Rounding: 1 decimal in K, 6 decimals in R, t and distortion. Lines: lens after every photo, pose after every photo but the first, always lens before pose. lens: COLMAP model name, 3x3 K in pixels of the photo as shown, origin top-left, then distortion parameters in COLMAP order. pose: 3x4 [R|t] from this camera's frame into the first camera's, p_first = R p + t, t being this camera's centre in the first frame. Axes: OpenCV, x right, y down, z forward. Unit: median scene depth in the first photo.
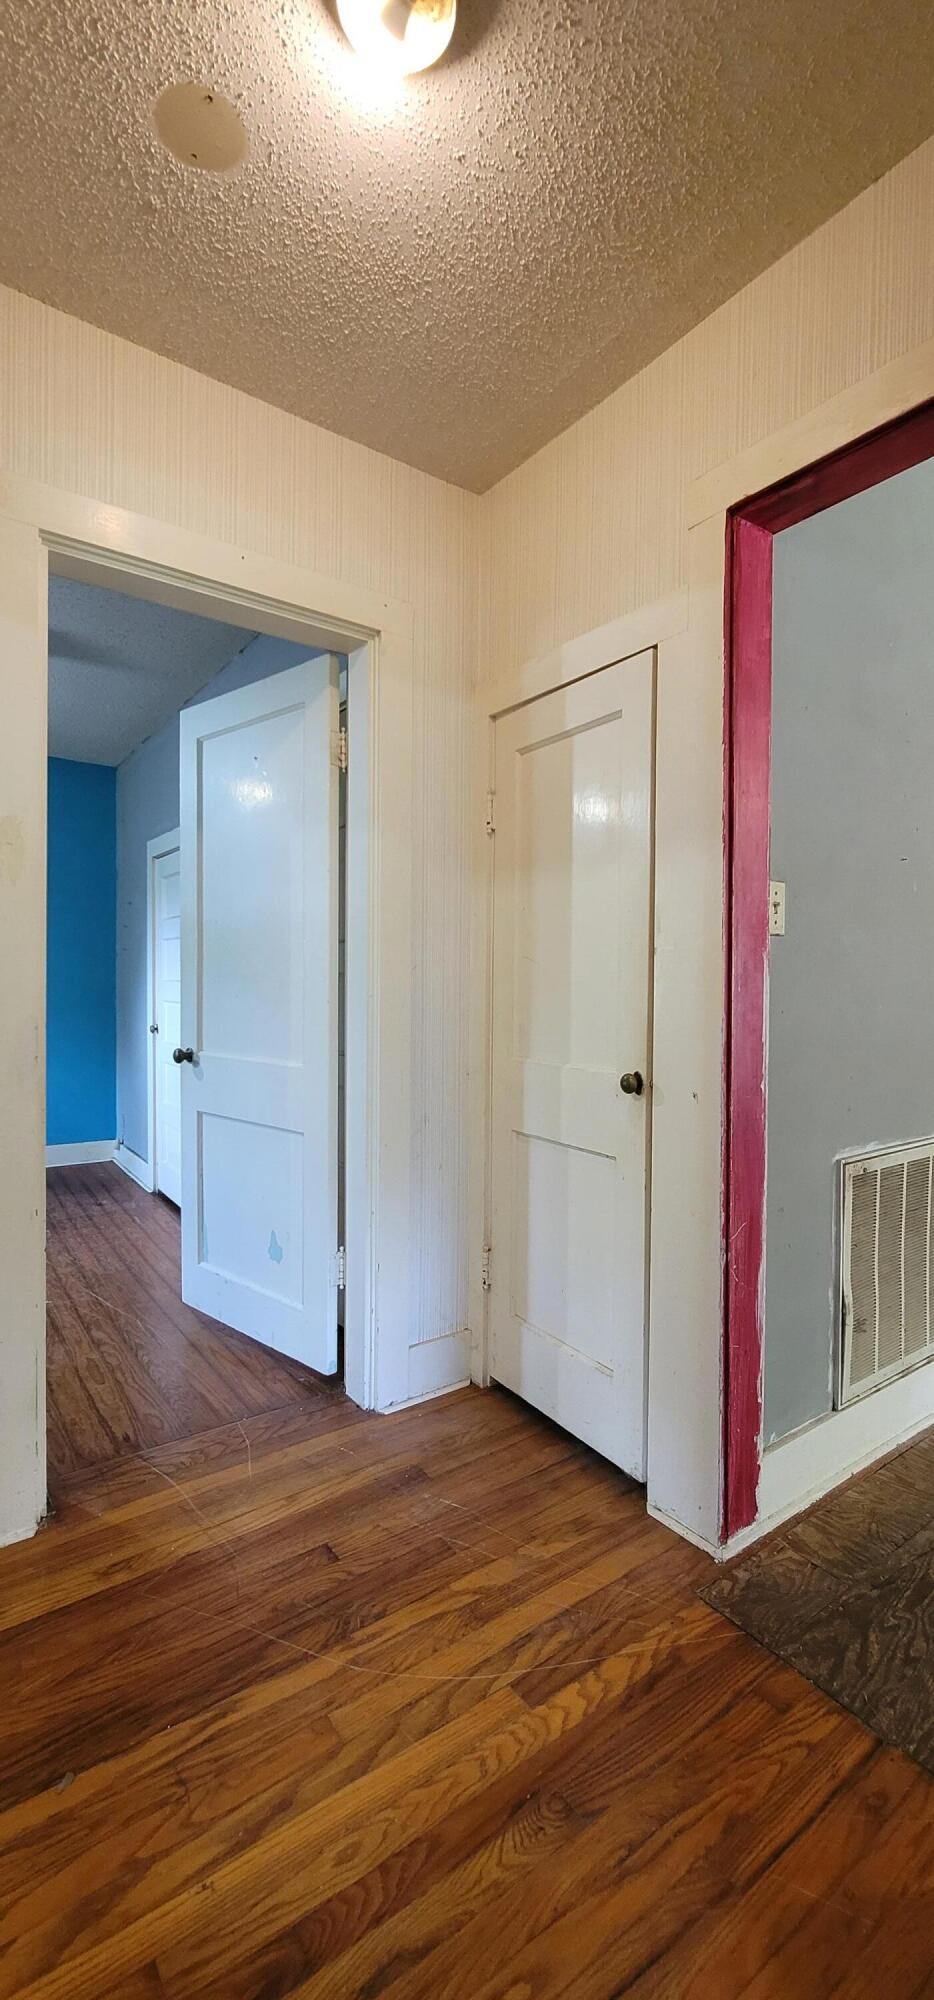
lens RADIAL K [[794.2, 0, 467.0], [0, 794.2, 1000.0], [0, 0, 1]] dist [-0.009940, 0.000011]
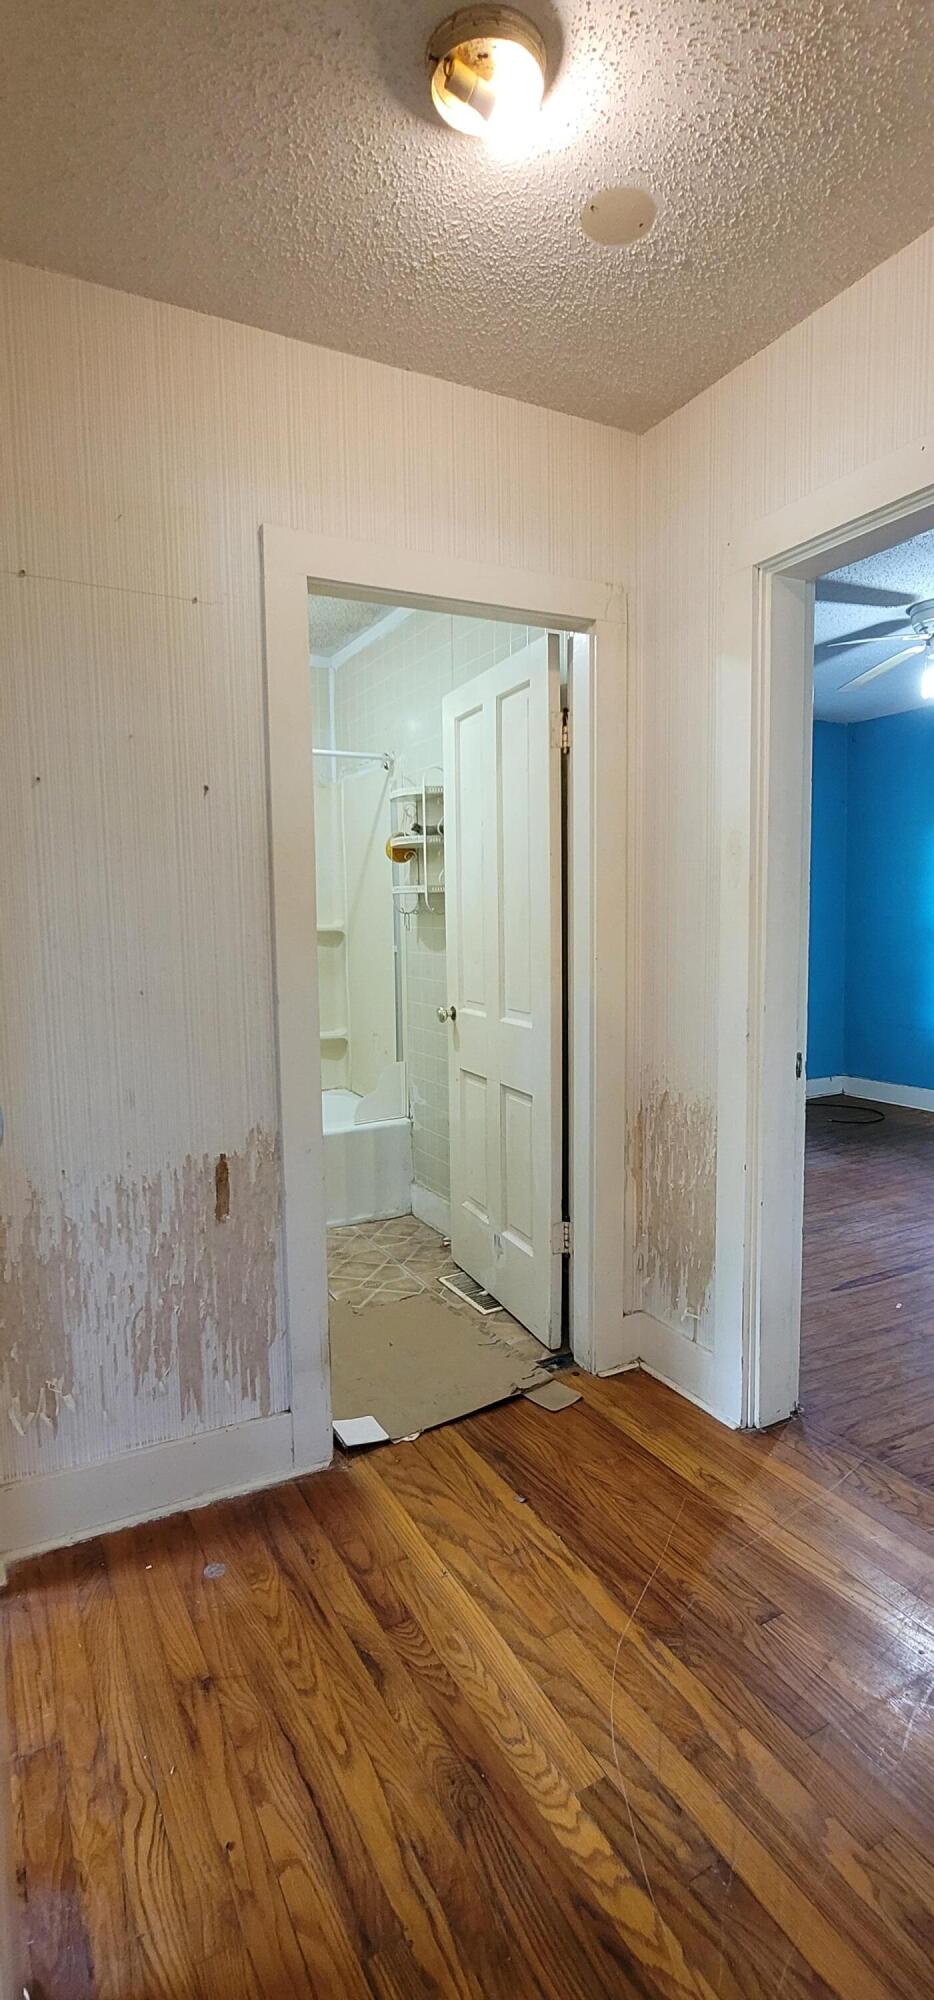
lens RADIAL K [[921.4, 0, 473.3], [0, 921.4, 998.0], [0, 0, 1]] dist [-0.009669, 0.001814]
pose [[-0.114400, 0.077786, -0.990385, 1.095674], [-0.000653, 0.996924, 0.078375, -0.108709], [0.993435, 0.009613, -0.113997, 1.009467]]
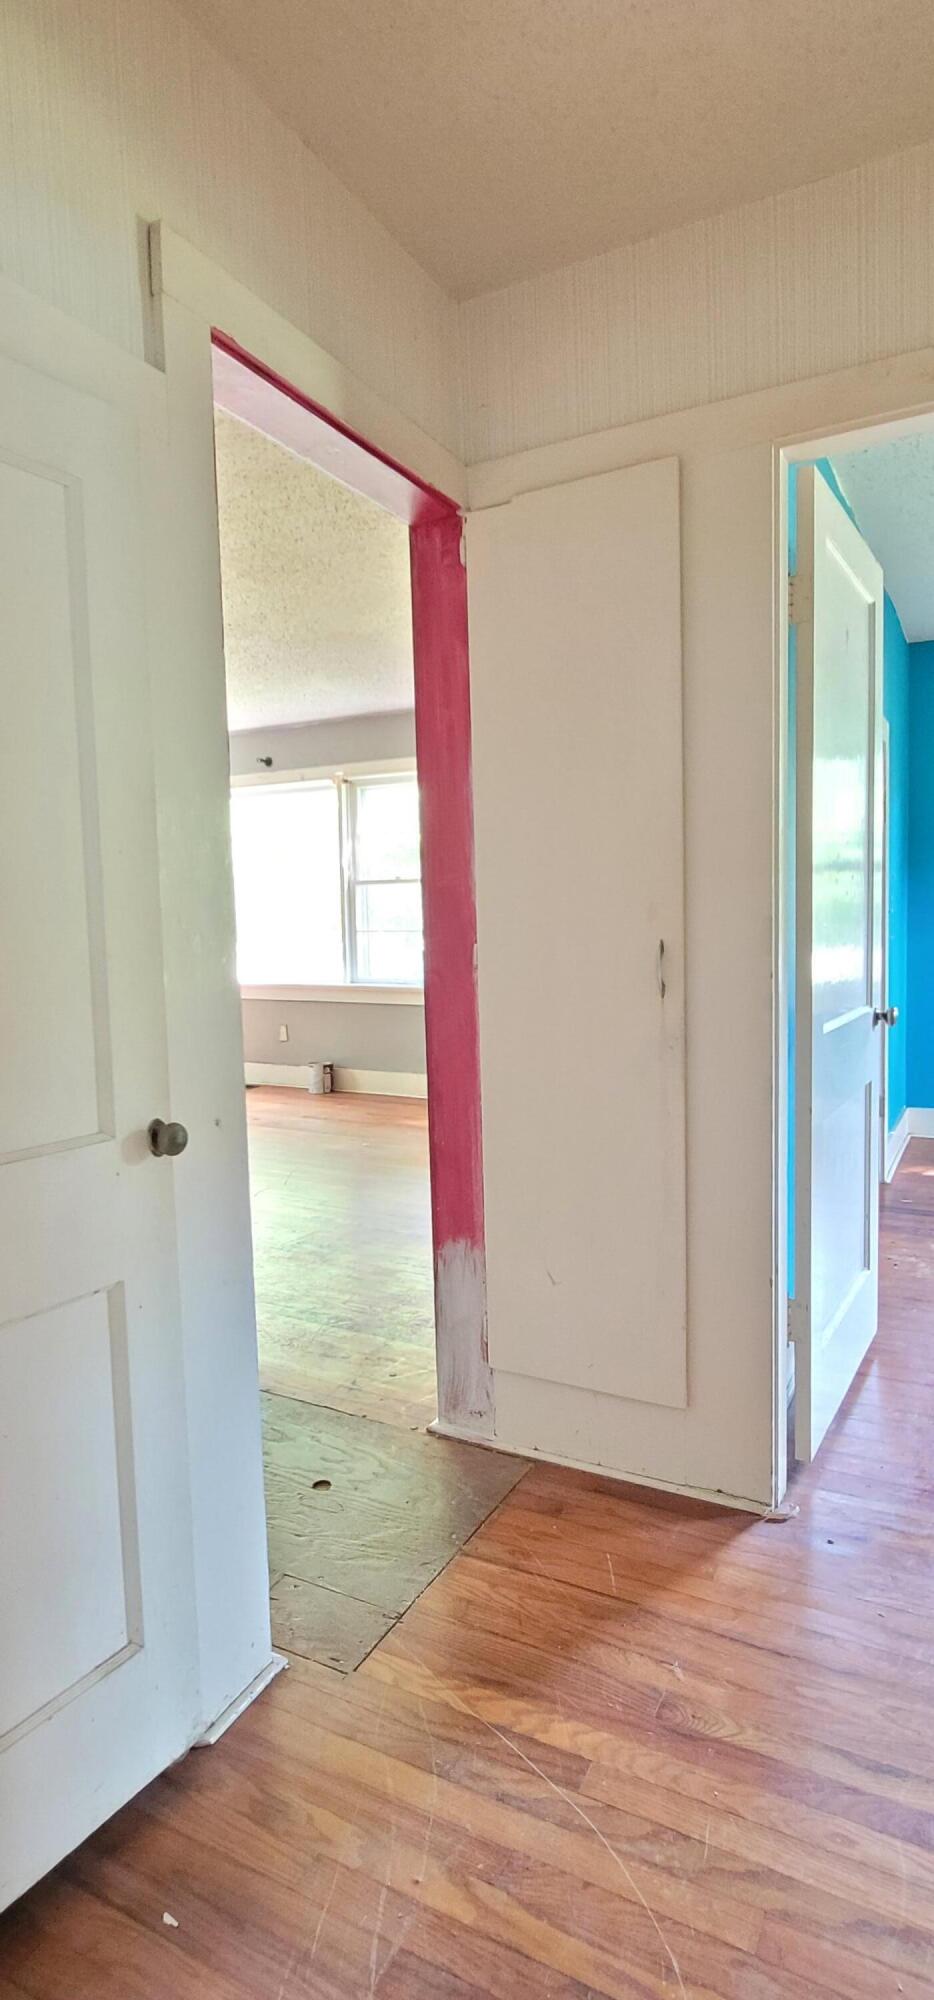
lens RADIAL K [[1051.8, 0, 472.4], [0, 1051.8, 1004.9], [0, 0, 1]] dist [-0.003174, -0.000057]
pose [[-0.447168, -0.077714, 0.891068, -0.872658], [0.032388, 0.994158, 0.102959, -0.089475], [-0.893864, 0.074900, -0.442038, 1.613334]]
